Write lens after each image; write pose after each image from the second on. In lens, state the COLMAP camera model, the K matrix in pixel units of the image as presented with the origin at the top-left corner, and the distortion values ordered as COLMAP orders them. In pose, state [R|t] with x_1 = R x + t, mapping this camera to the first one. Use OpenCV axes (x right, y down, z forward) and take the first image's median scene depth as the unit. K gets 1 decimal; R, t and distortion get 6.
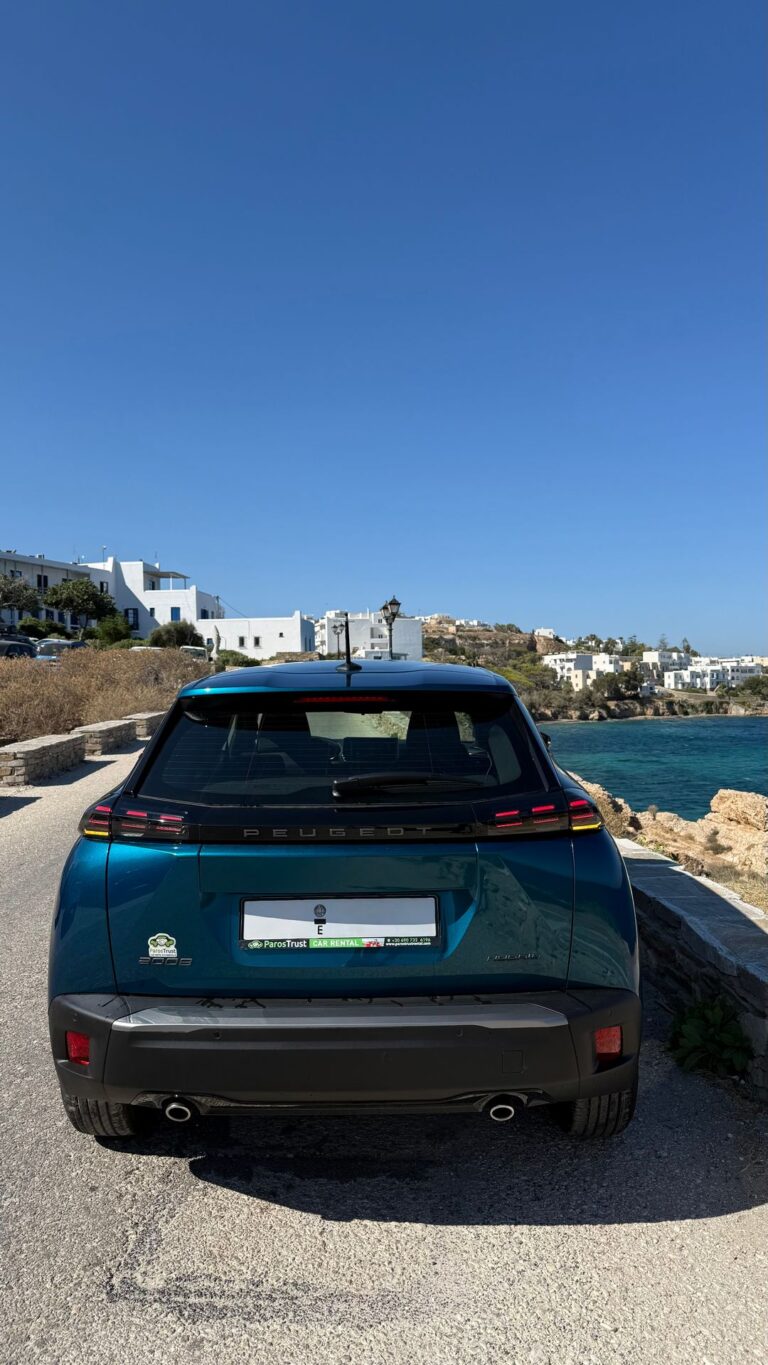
lens RADIAL K [[954.6, 0, 381.4], [0, 954.6, 692.2], [0, 0, 1]] dist [0.026980, -0.011751]
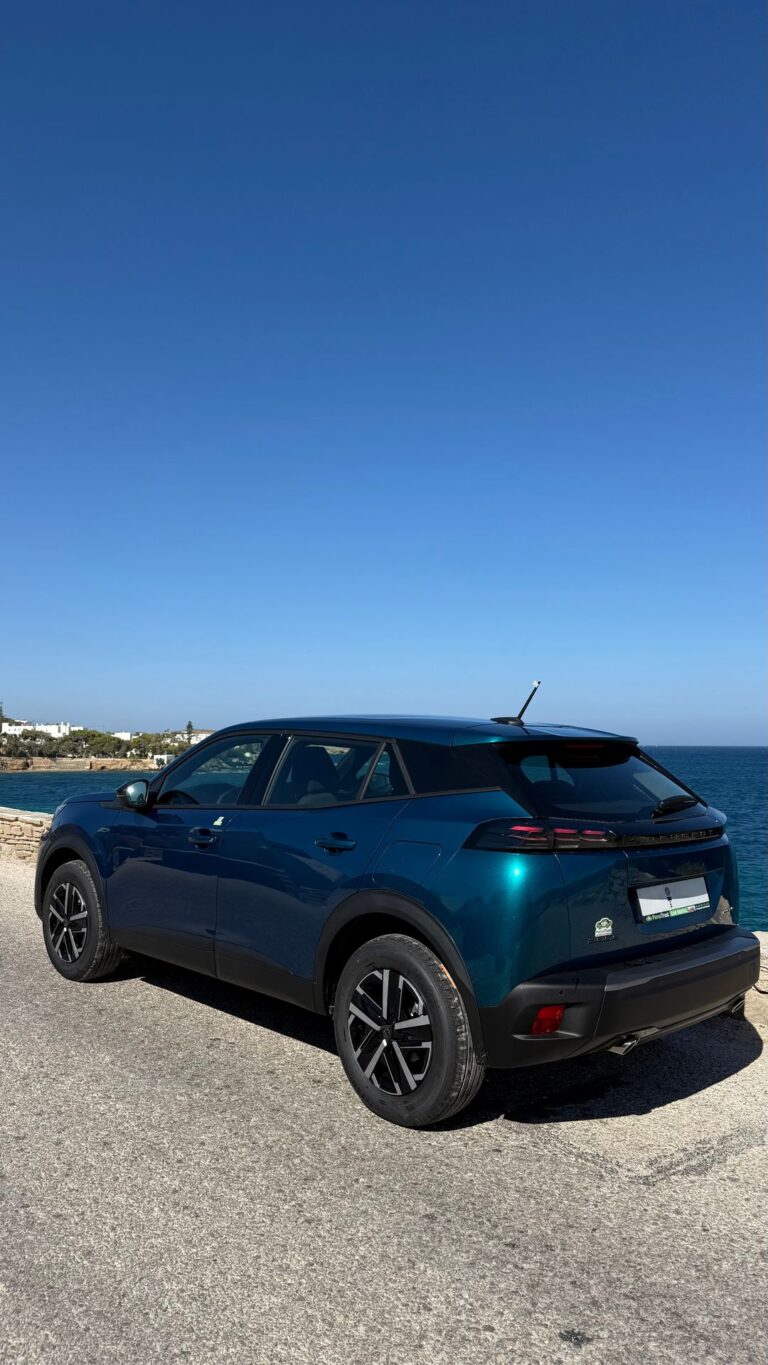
lens RADIAL K [[954.6, 0, 371.4], [0, 954.6, 678.3], [0, 0, 1]] dist [0.026980, -0.011751]
pose [[0.683130, 0.088719, 0.724888, -1.463879], [-0.034302, 0.995396, -0.089501, 0.047567], [-0.729491, 0.036275, 0.683028, 0.304751]]
